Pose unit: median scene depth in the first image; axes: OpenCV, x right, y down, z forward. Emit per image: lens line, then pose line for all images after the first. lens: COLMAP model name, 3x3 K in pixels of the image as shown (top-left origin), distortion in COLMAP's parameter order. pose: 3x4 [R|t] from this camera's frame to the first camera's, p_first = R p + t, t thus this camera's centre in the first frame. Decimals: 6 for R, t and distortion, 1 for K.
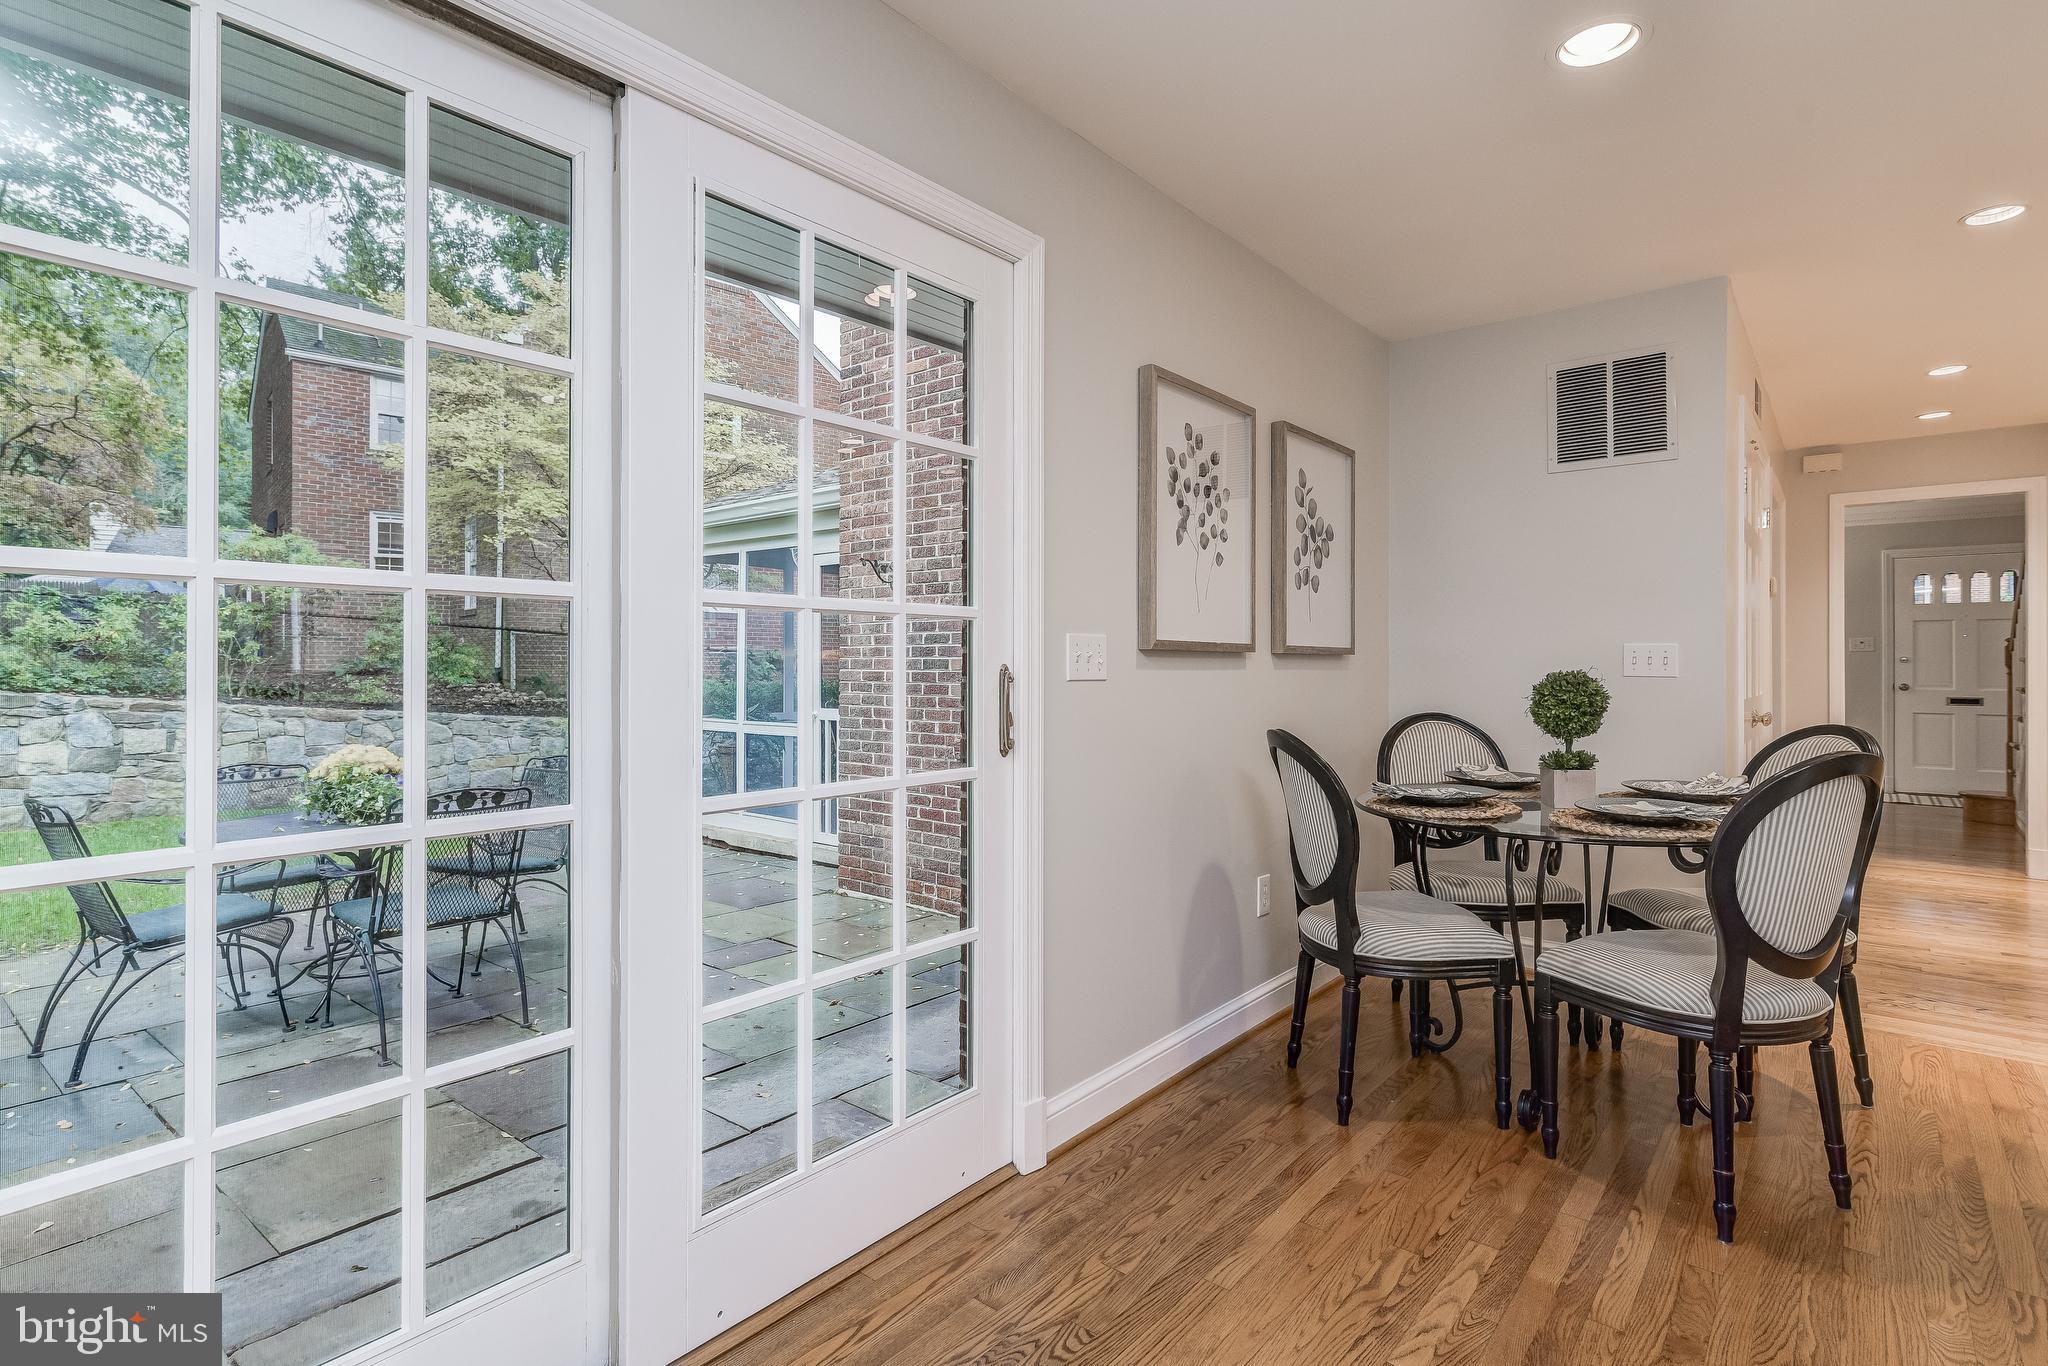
lens RADIAL K [[1022.3, 0, 1023.8], [0, 1022.3, 656.7], [0, 0, 1]] dist [-0.001656, -0.000594]
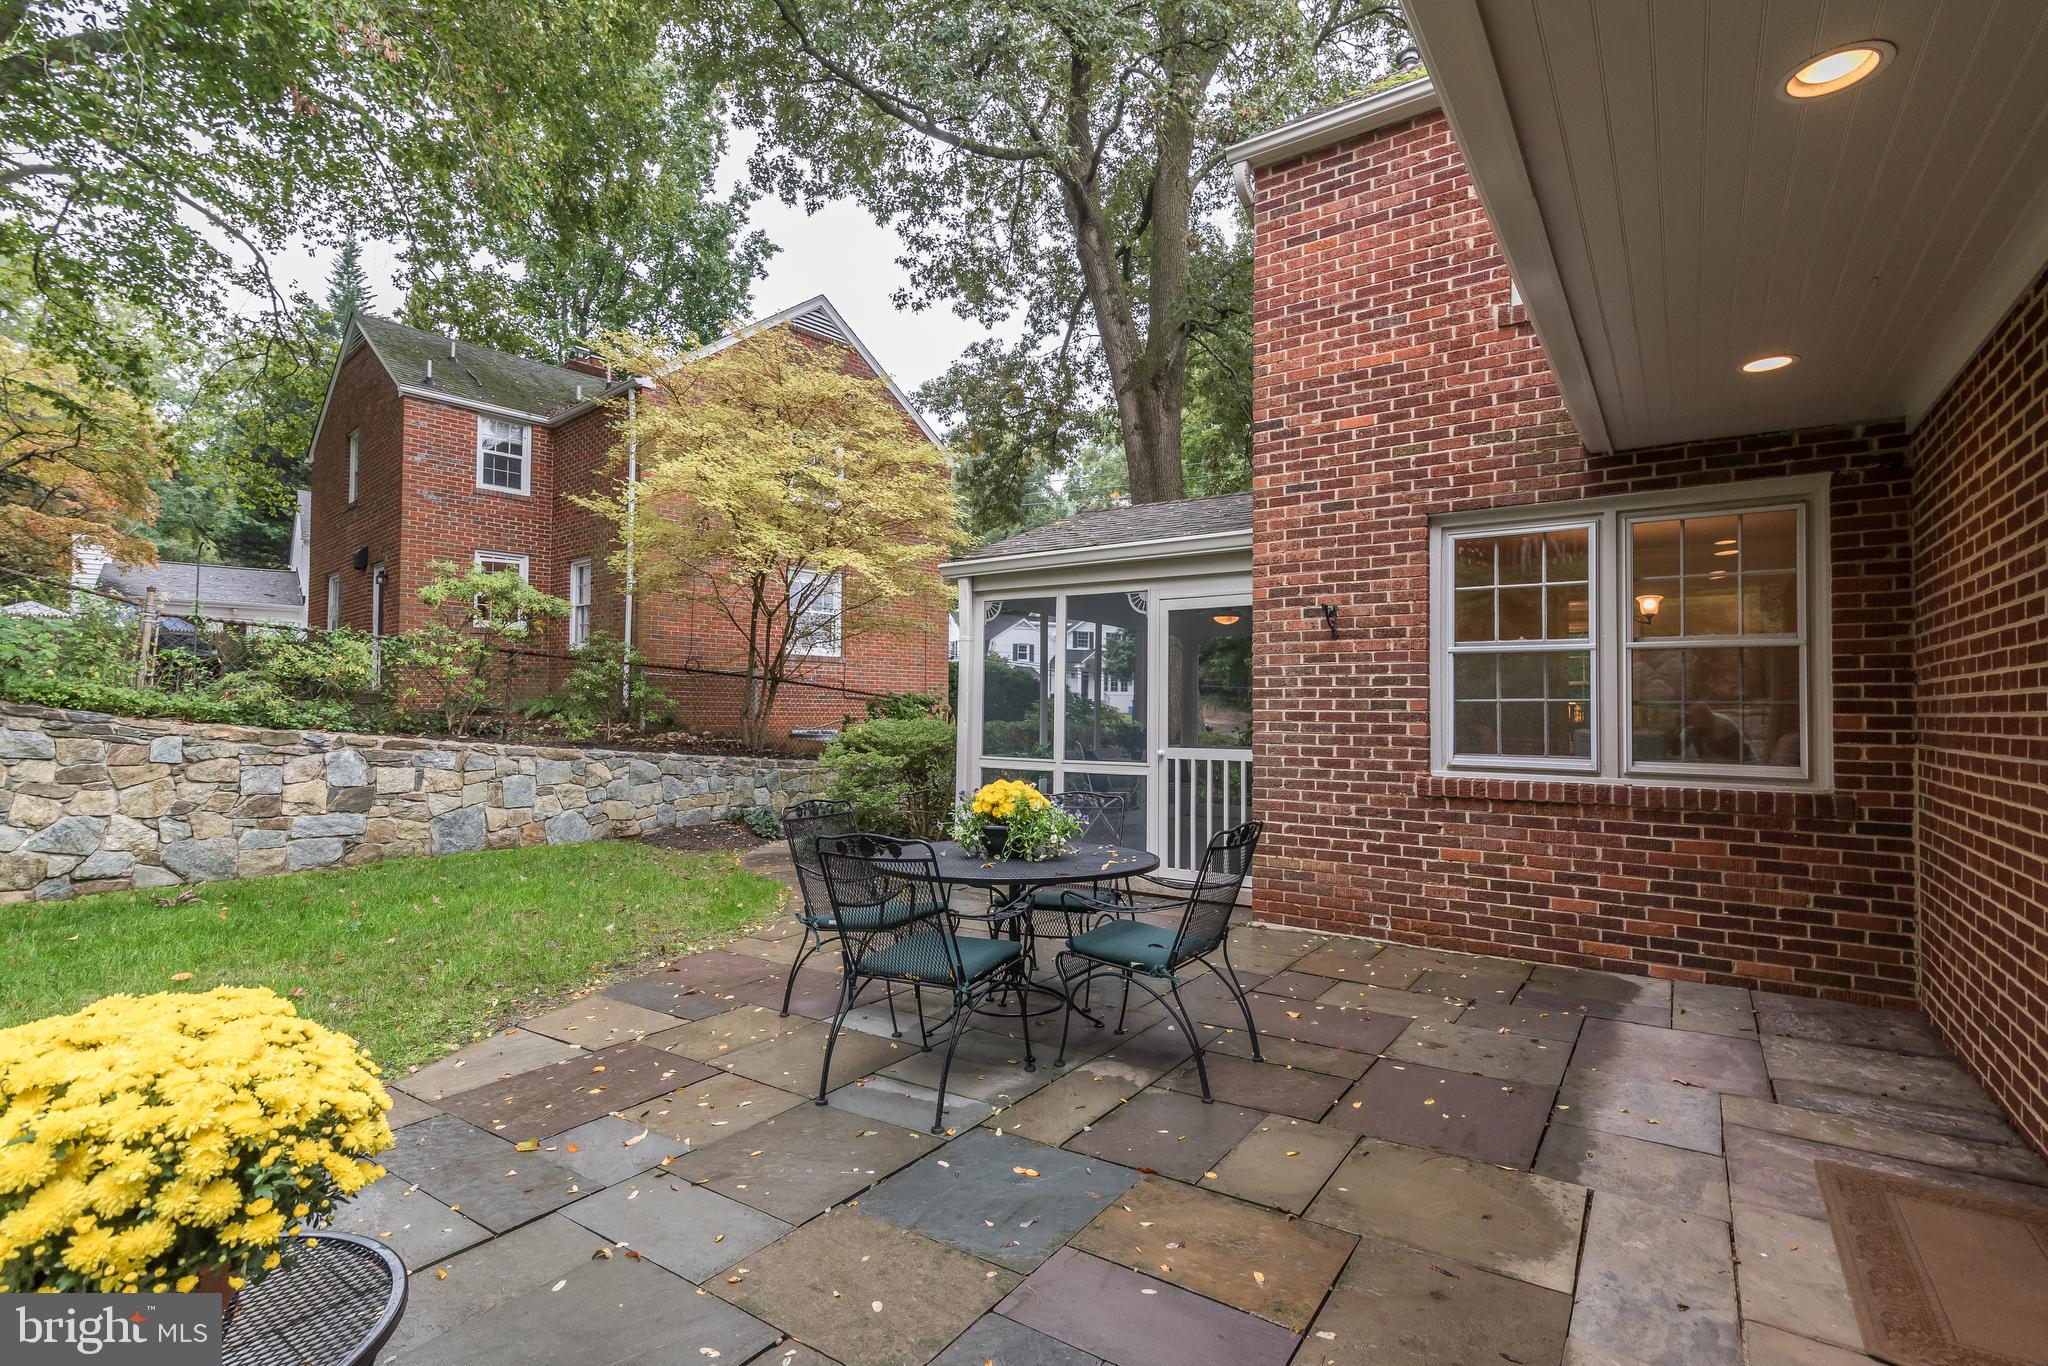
lens RADIAL K [[970.1, 0, 1024.0], [0, 970.1, 683.0], [0, 0, 1]] dist [0.000430, -0.000492]
pose [[0.996019, 0.009055, 0.088678, -0.349846], [-0.007254, 0.999761, -0.020607, 0.005107], [-0.088843, 0.019881, 0.995847, 0.027111]]
